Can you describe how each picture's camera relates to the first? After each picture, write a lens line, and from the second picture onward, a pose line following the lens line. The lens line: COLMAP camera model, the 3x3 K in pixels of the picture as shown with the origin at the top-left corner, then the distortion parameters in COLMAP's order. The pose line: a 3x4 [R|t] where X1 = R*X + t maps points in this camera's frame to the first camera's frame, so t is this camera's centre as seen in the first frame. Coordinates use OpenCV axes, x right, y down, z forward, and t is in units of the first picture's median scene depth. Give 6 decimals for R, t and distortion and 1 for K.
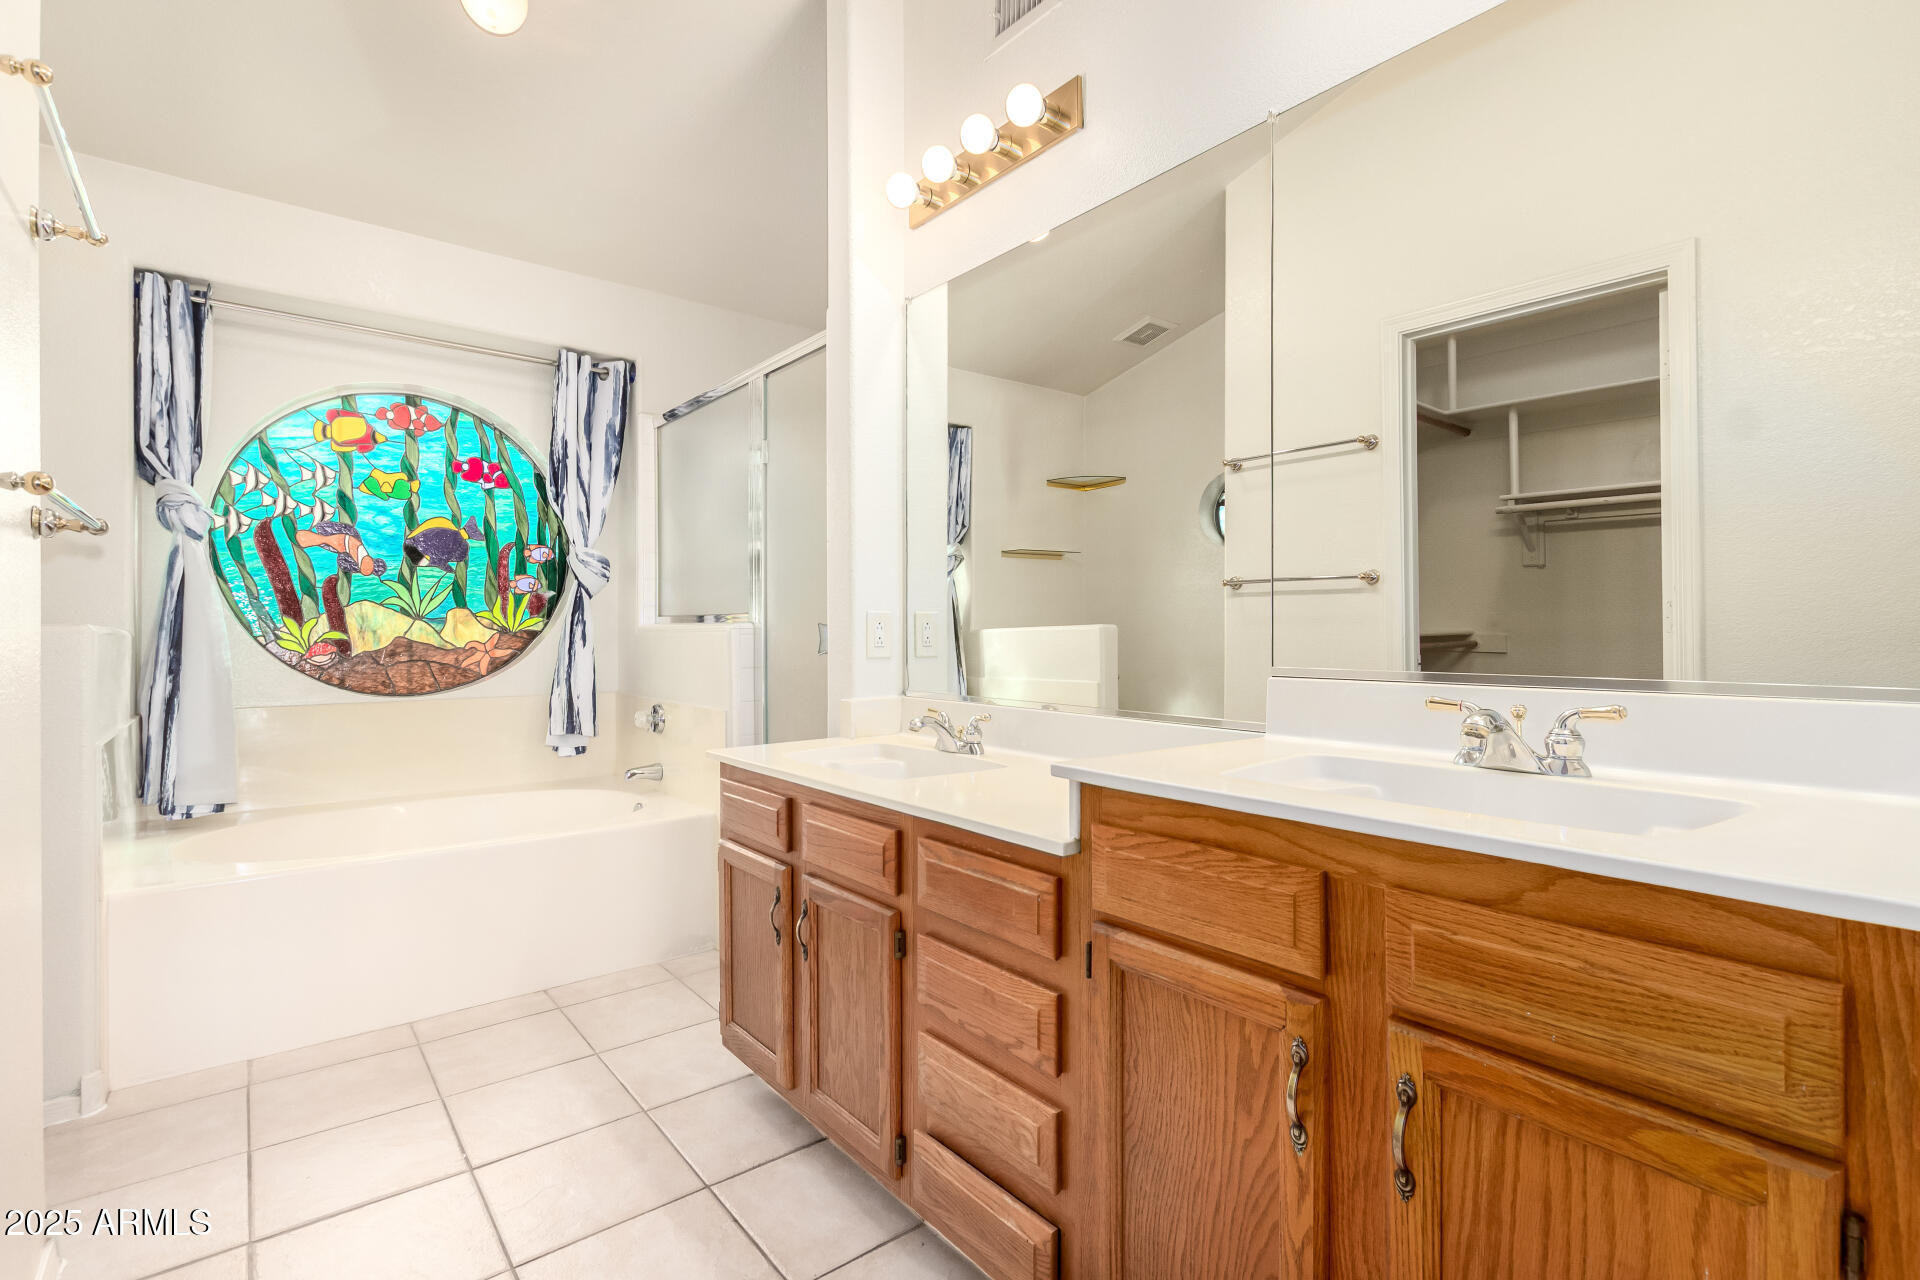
lens RADIAL K [[890.5, 0, 966.0], [0, 890.5, 635.0], [0, 0, 1]] dist [0.000705, -0.000864]
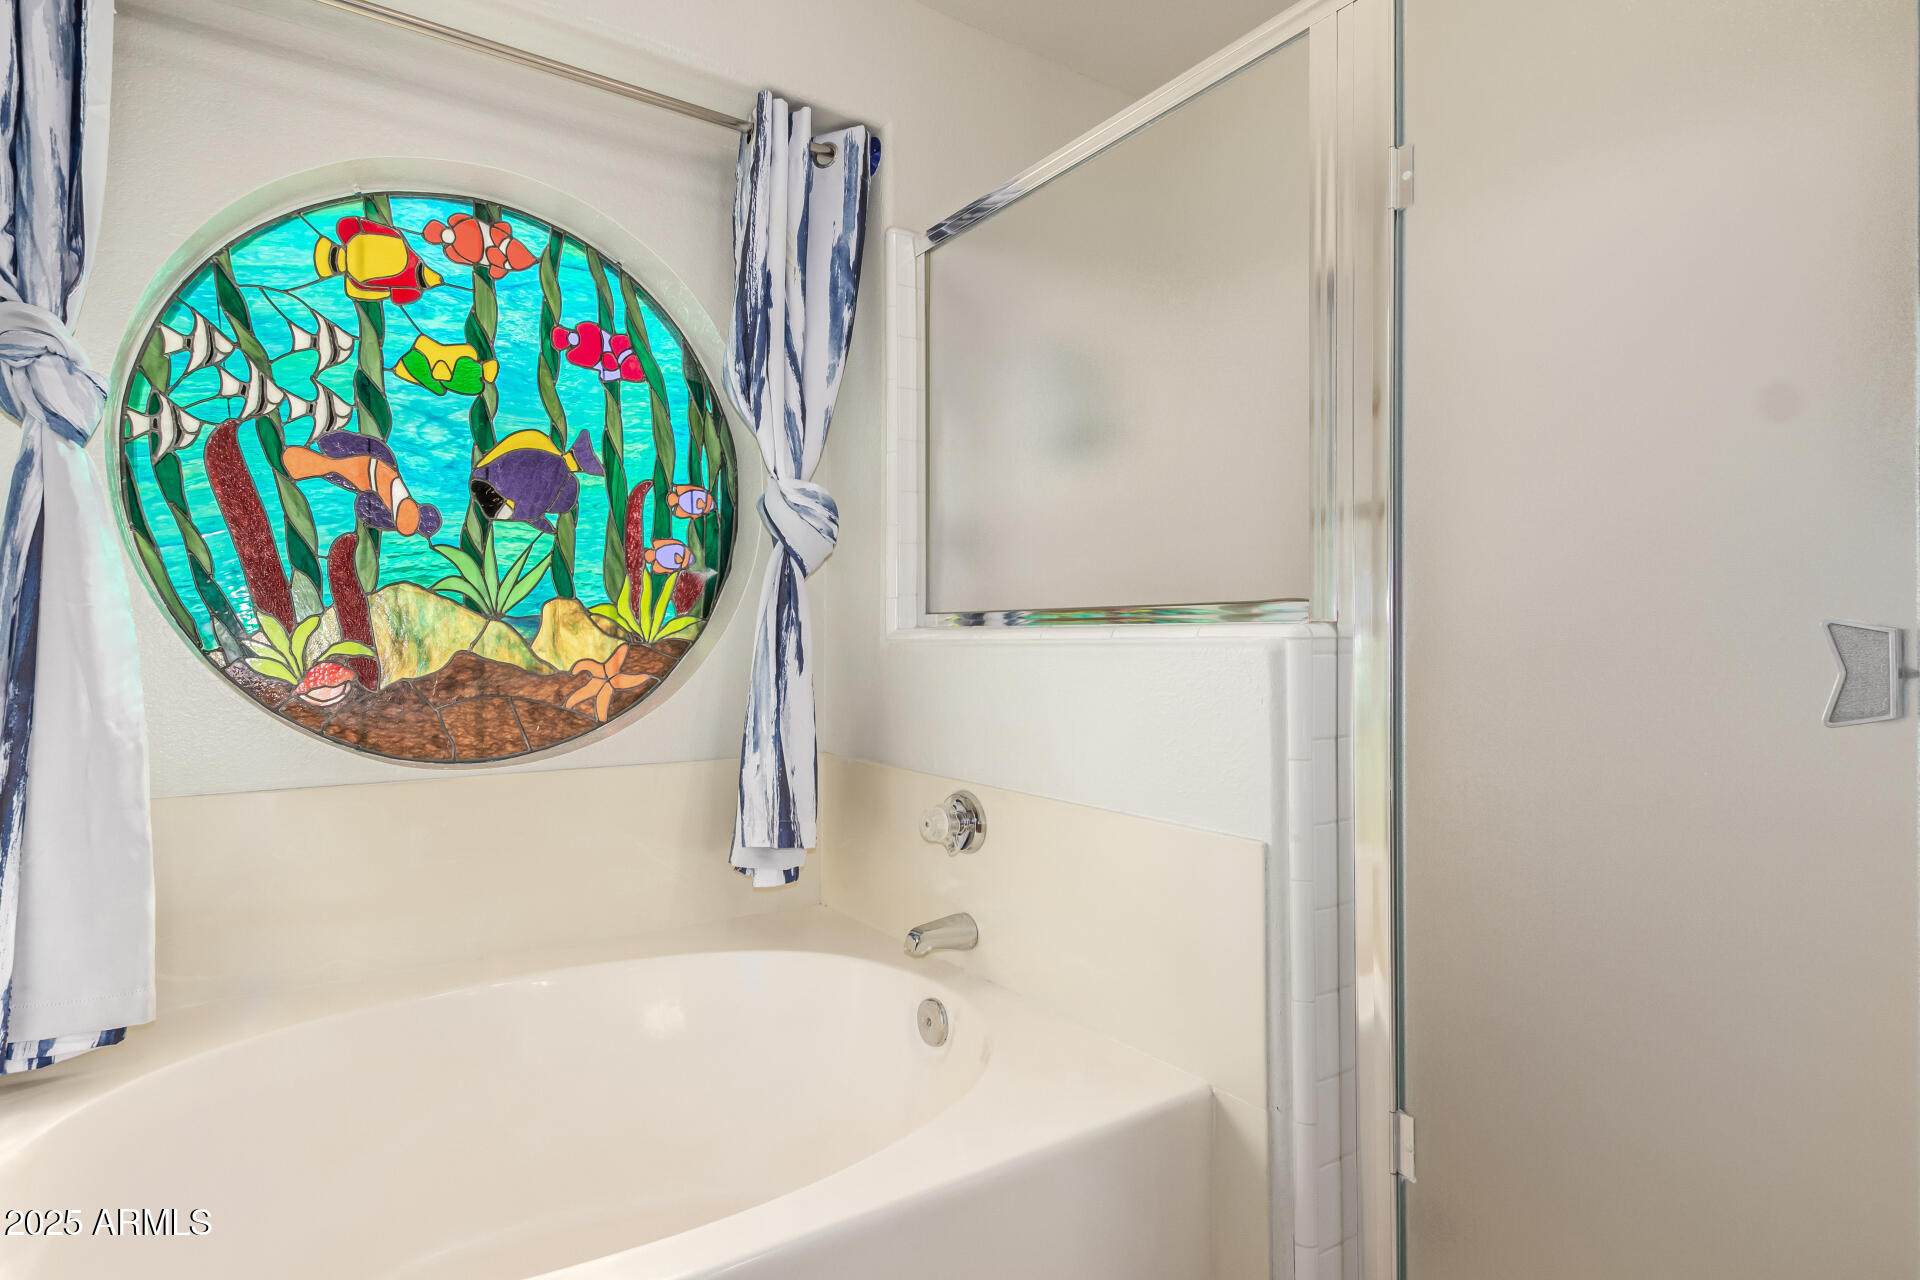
lens RADIAL K [[1154.6, 0, 959.2], [0, 1154.6, 635.8], [0, 0, 1]] dist [0.002309, 0.007991]
pose [[0.992316, 0.001403, -0.123724, -0.256853], [-0.002316, 0.999971, -0.007232, -0.003241], [0.123710, 0.007463, 0.992290, 0.352471]]
